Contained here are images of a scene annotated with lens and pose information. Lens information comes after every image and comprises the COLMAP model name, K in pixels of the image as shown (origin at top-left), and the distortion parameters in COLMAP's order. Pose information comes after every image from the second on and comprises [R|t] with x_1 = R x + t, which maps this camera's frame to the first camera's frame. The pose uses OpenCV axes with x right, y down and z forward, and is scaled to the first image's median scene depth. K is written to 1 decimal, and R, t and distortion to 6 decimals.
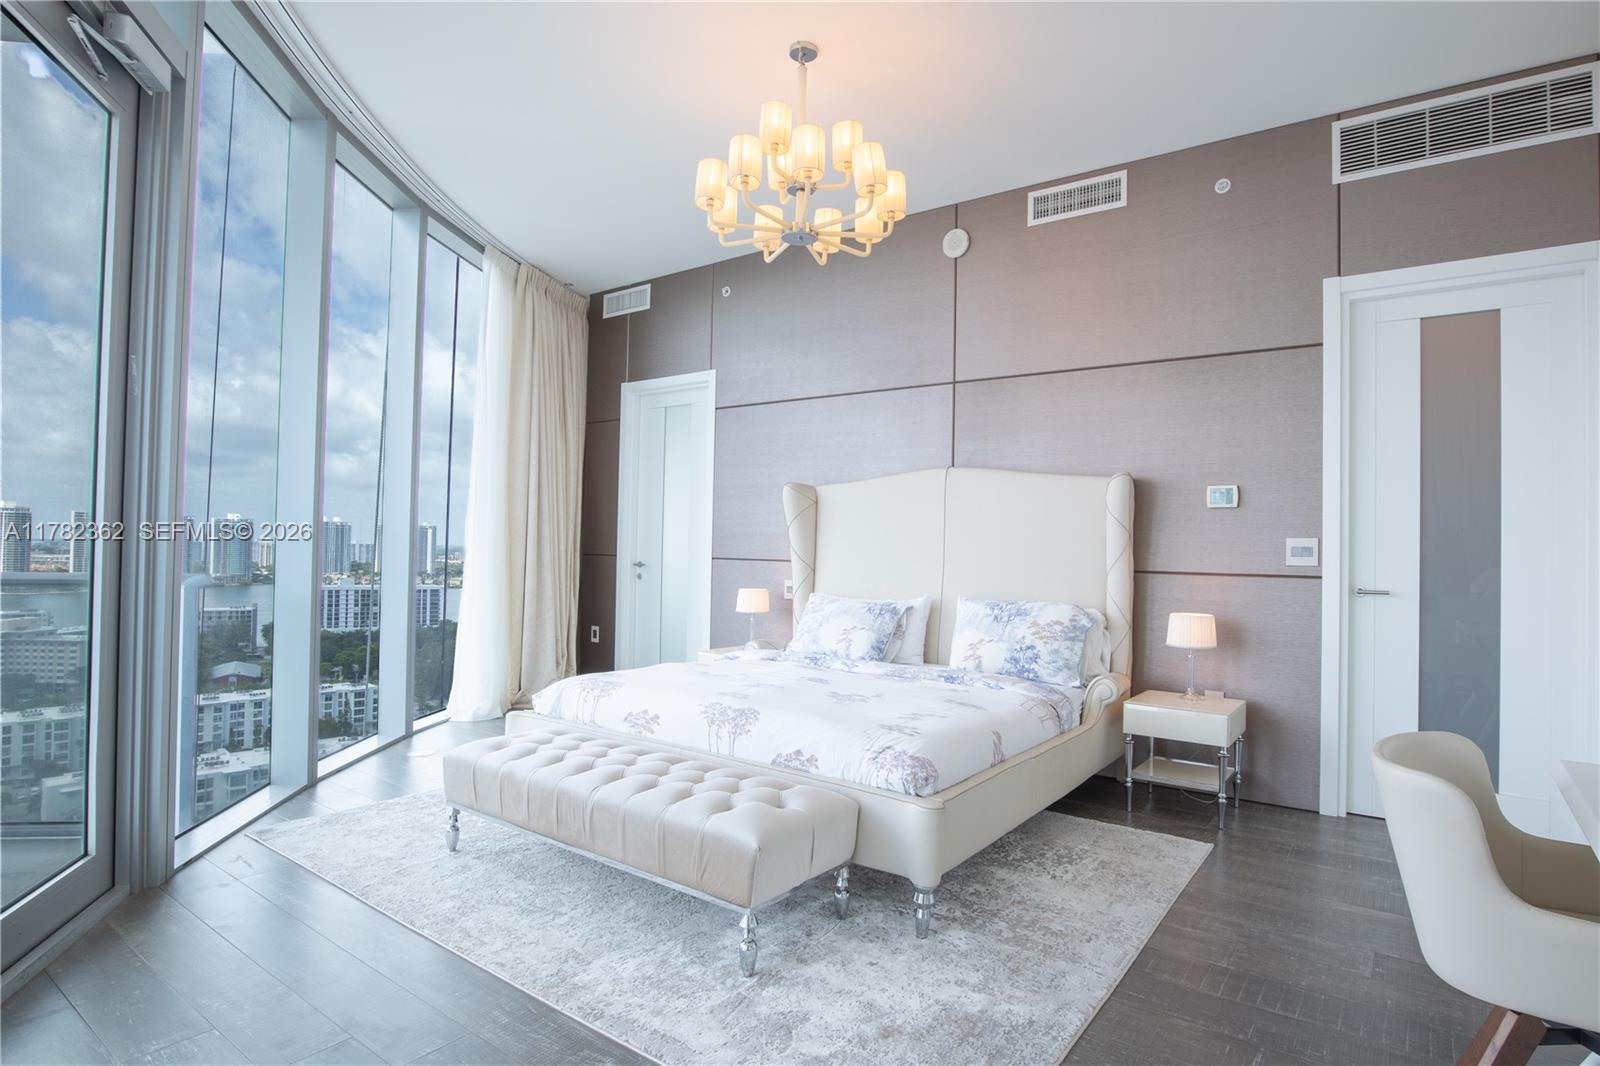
lens RADIAL K [[842.2, 0, 804.2], [0, 842.2, 532.8], [0, 0, 1]] dist [-0.042143, 0.020755]
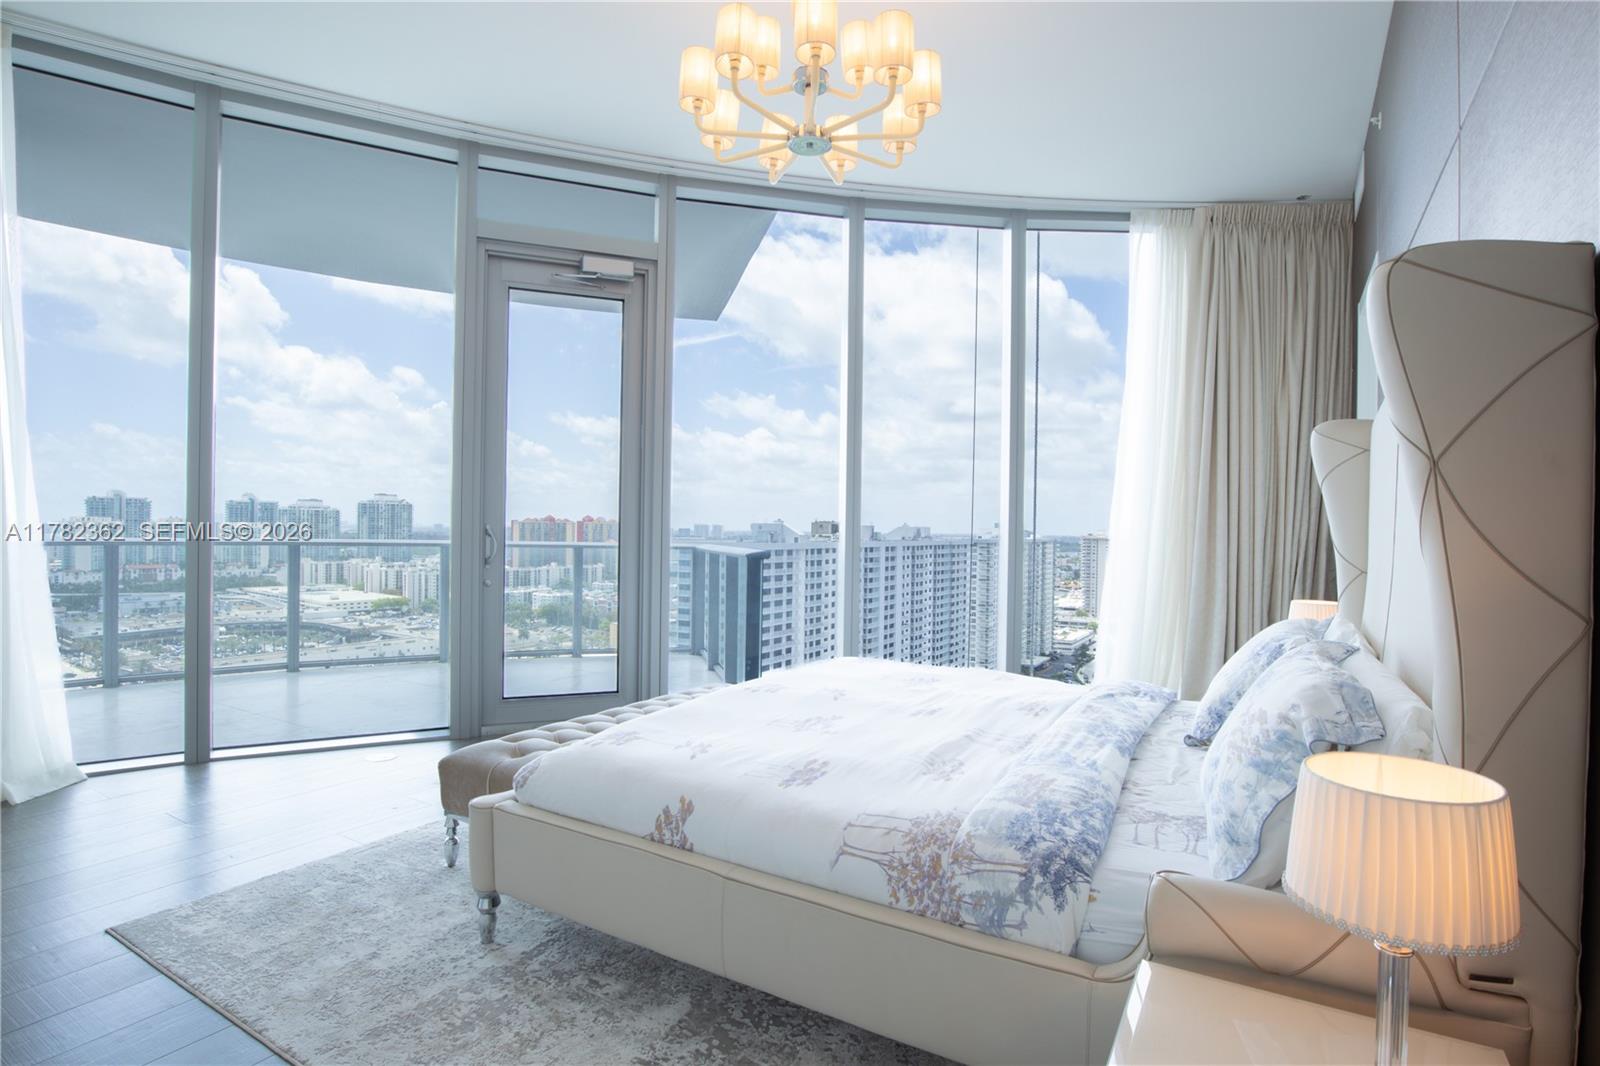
lens RADIAL K [[821.9, 0, 805.5], [0, 821.9, 531.1], [0, 0, 1]] dist [-0.044891, 0.018661]
pose [[0.094623, -0.014175, -0.995412, 0.793049], [0.006430, 0.999886, -0.013627, 0.036867], [0.995492, -0.005111, 0.094704, 0.945366]]
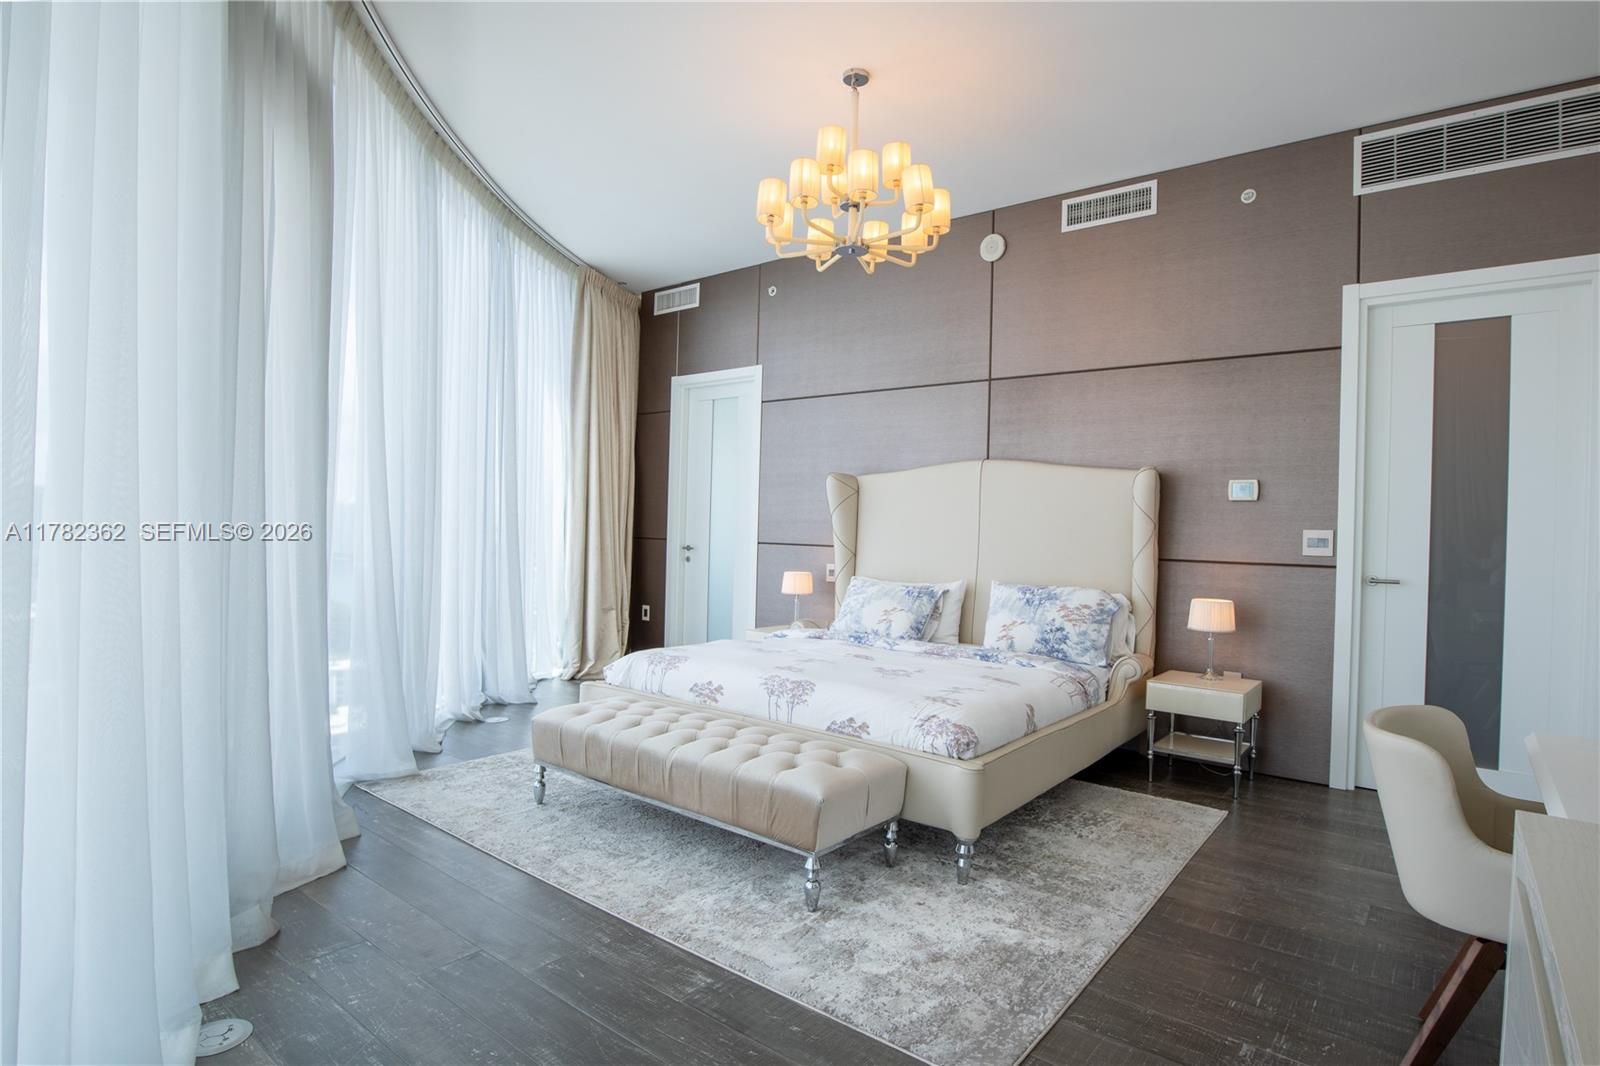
lens RADIAL K [[823.0, 0, 804.4], [0, 823.0, 533.1], [0, 0, 1]] dist [-0.043428, 0.016782]
pose [[0.999372, 0.007779, -0.034560, -0.028687], [-0.007075, 0.999766, 0.020445, -0.007529], [0.034711, -0.020187, 0.999193, -0.074810]]
